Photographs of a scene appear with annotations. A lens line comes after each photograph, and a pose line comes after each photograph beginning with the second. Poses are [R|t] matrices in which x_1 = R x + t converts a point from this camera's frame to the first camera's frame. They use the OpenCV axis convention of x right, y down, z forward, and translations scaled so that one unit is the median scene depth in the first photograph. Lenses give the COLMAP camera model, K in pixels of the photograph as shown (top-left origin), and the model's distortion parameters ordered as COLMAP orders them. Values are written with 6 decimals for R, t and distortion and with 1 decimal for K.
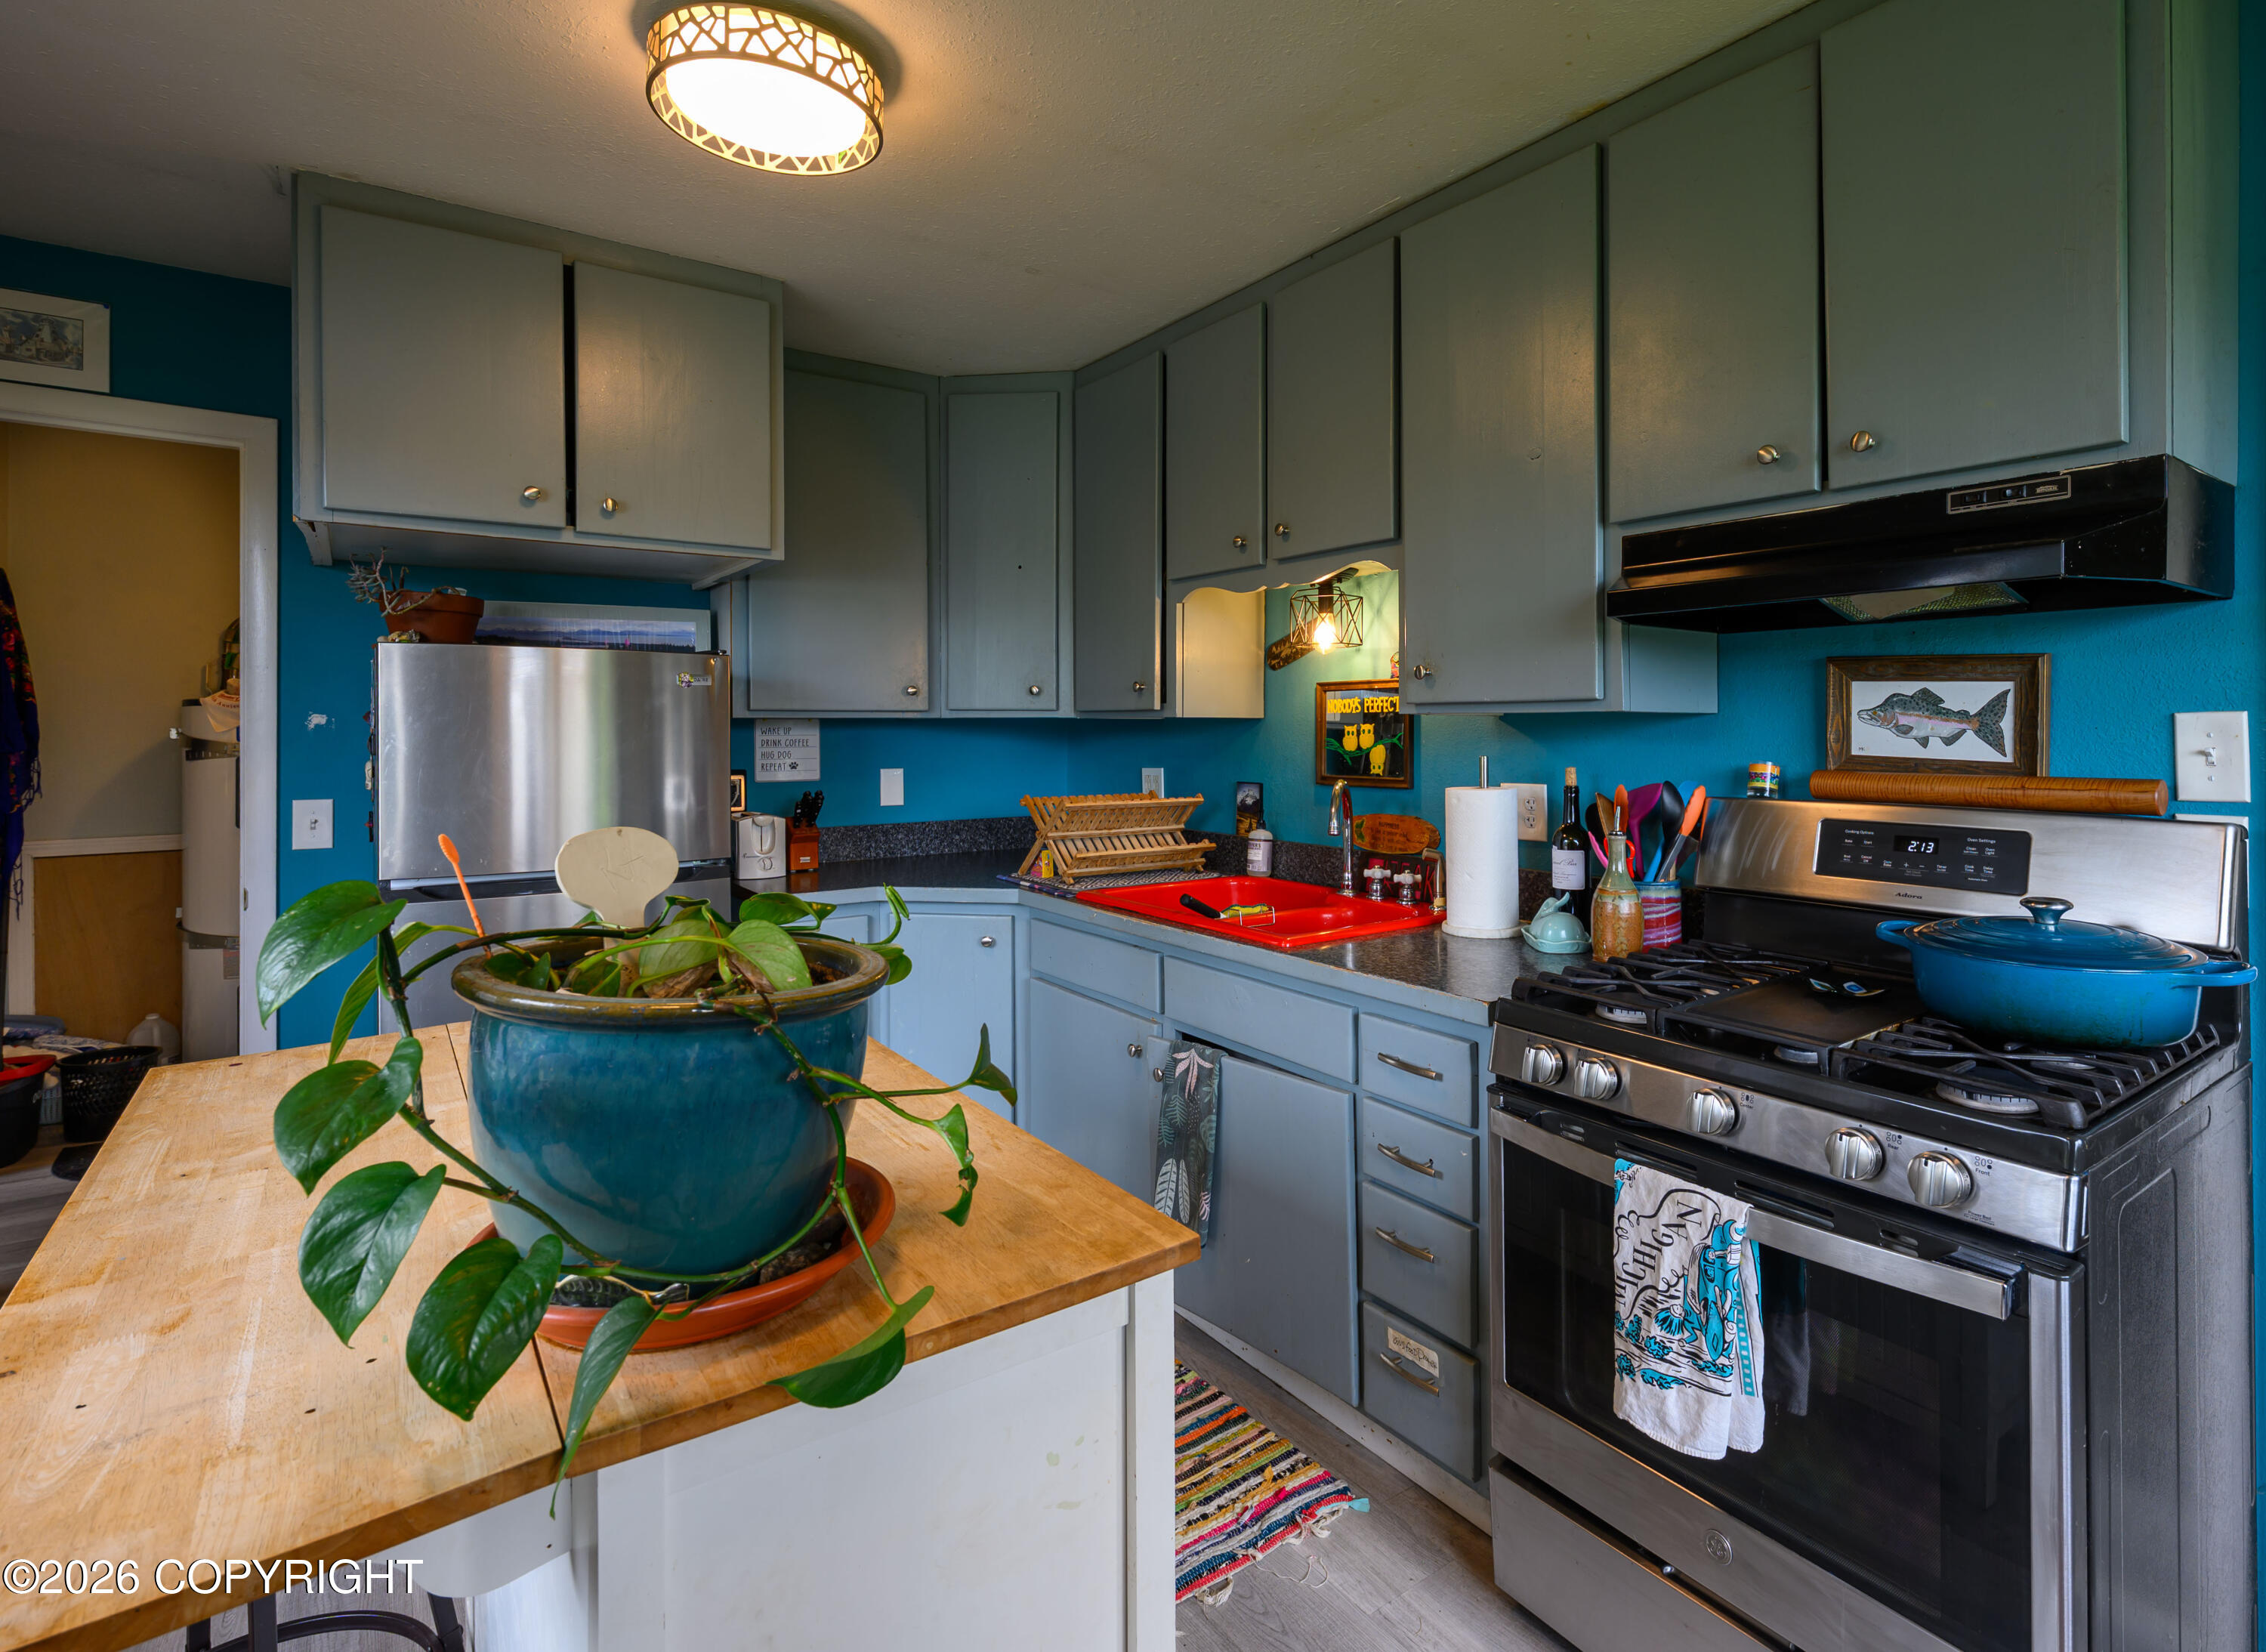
lens RADIAL K [[1157.2, 0, 1196.5], [0, 1157.2, 737.9], [0, 0, 1]] dist [-0.005394, -0.000229]
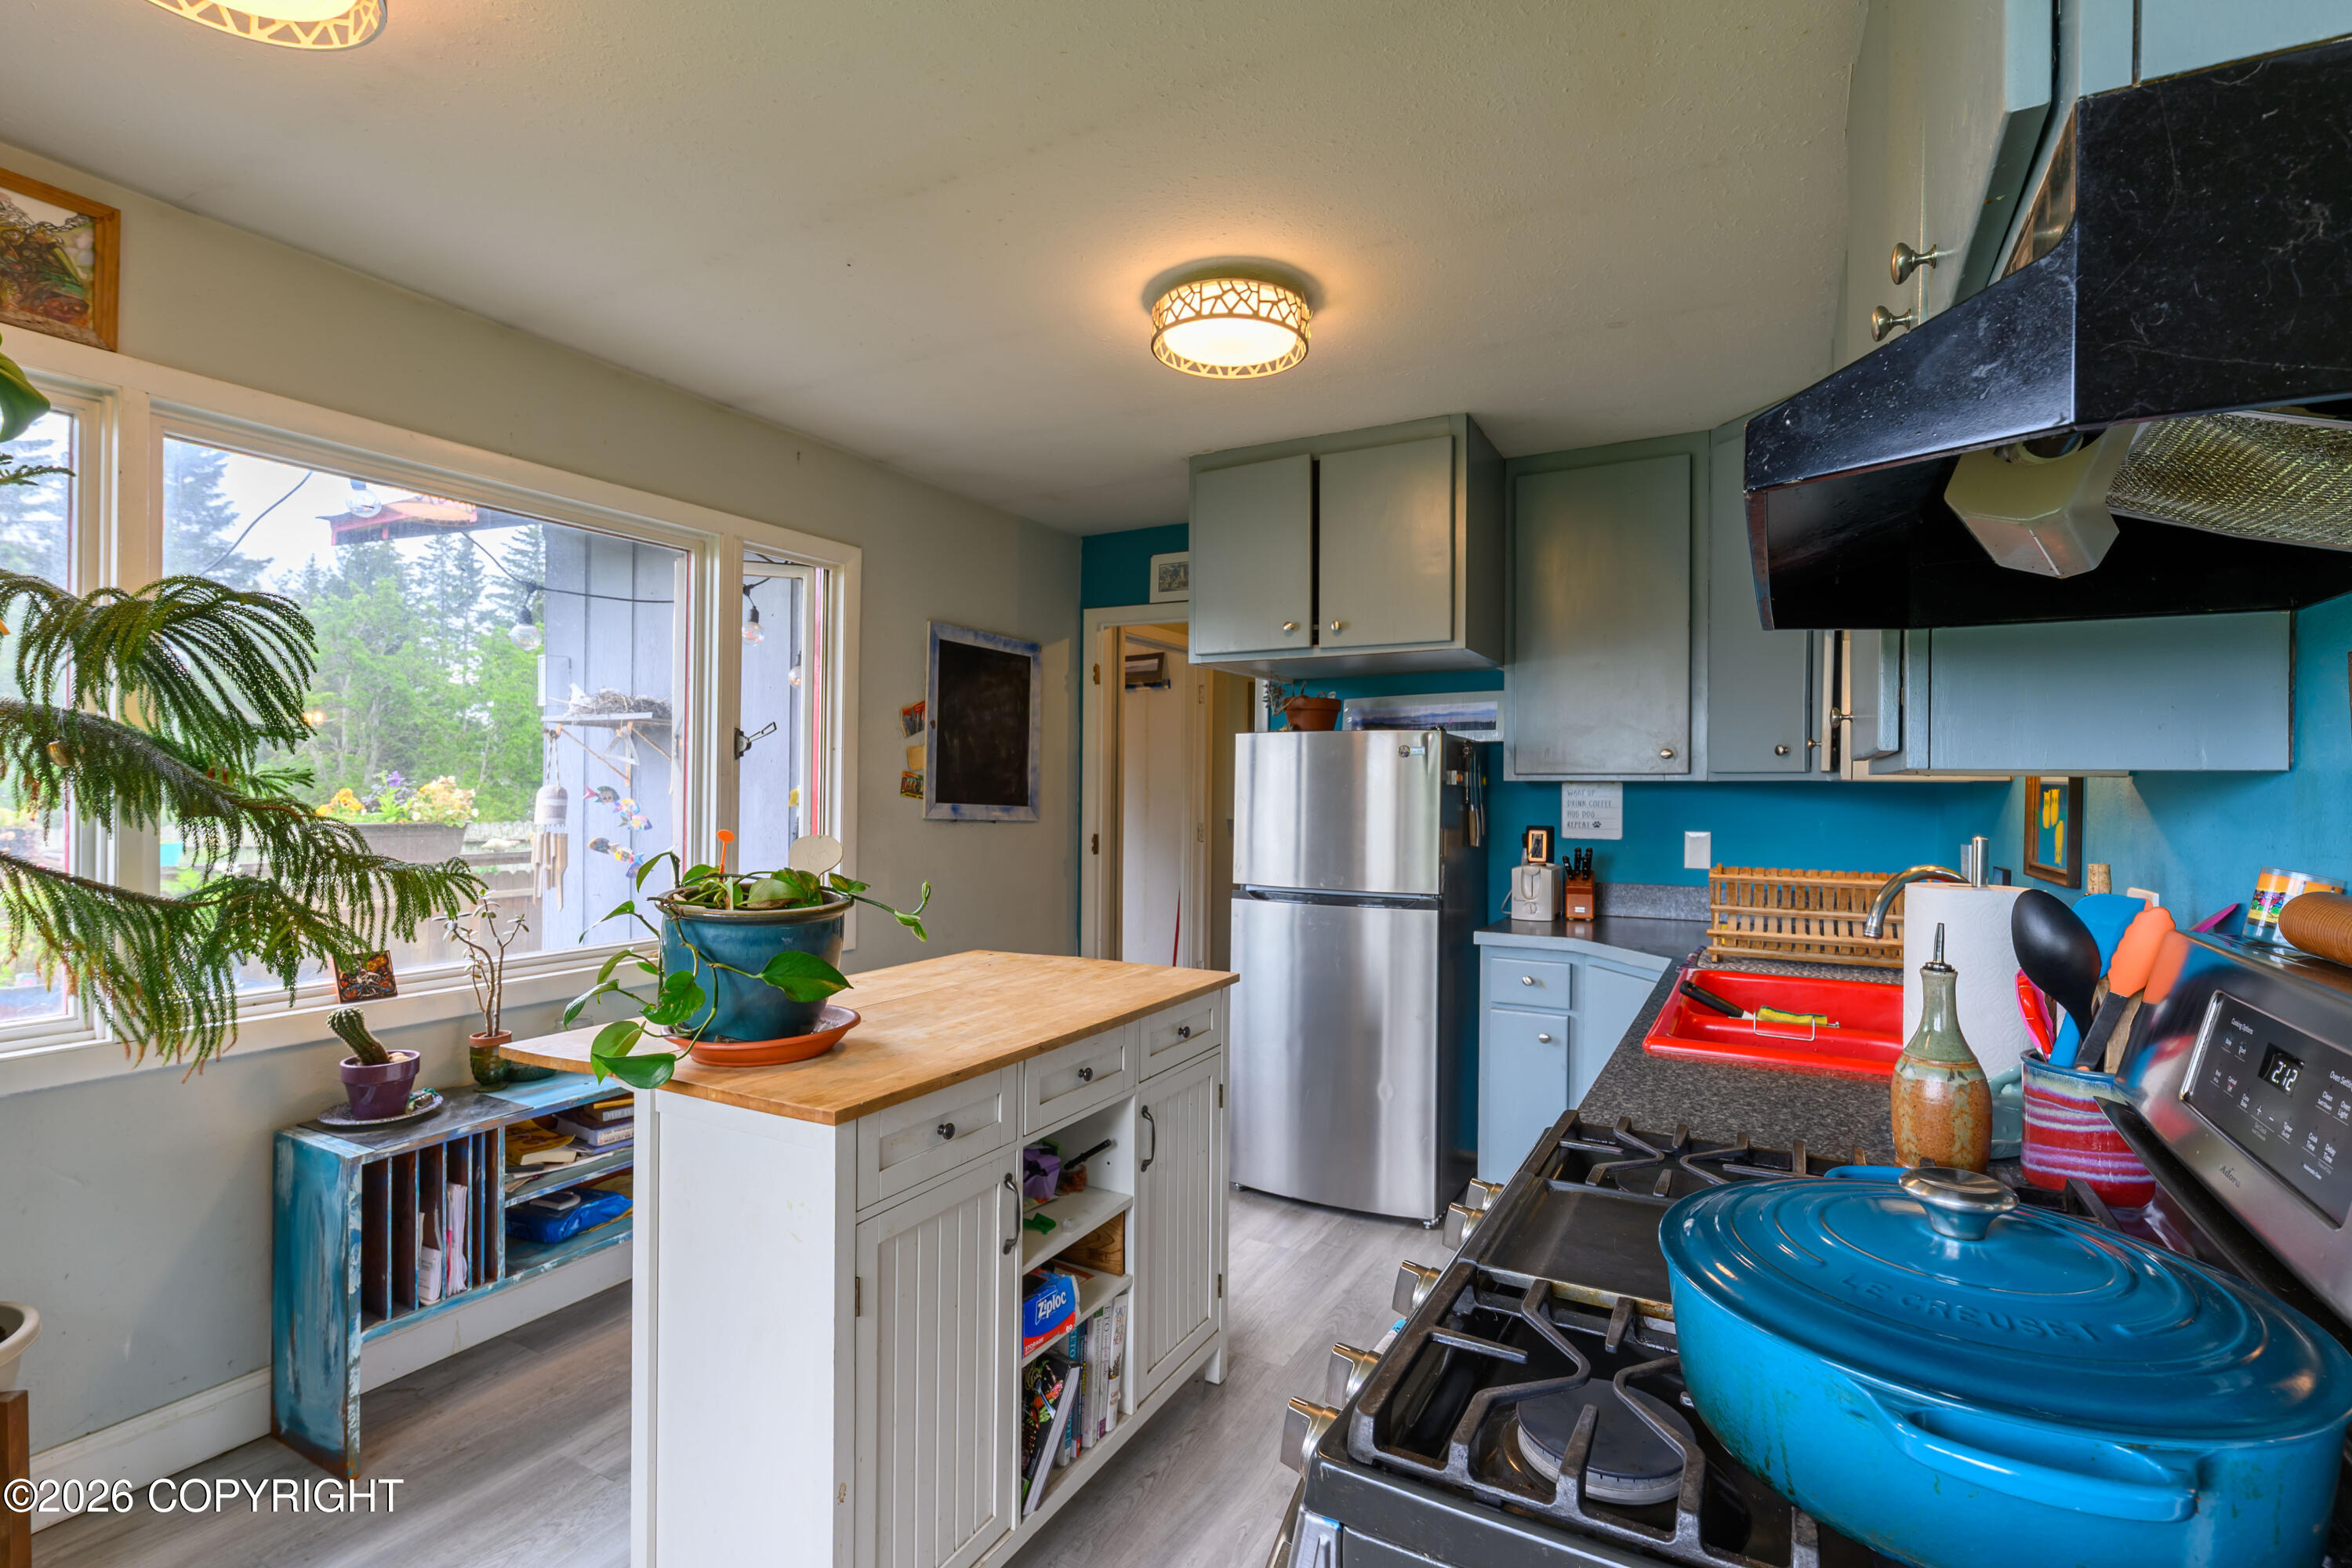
lens RADIAL K [[1074.6, 0, 1180.9], [0, 1074.6, 791.0], [0, 0, 1]] dist [-0.000738, 0.000548]
pose [[0.413558, 0.007991, -0.910443, 0.491799], [-0.012836, 0.999913, 0.002945, -0.006812], [0.910387, 0.010469, 0.413625, 0.259728]]
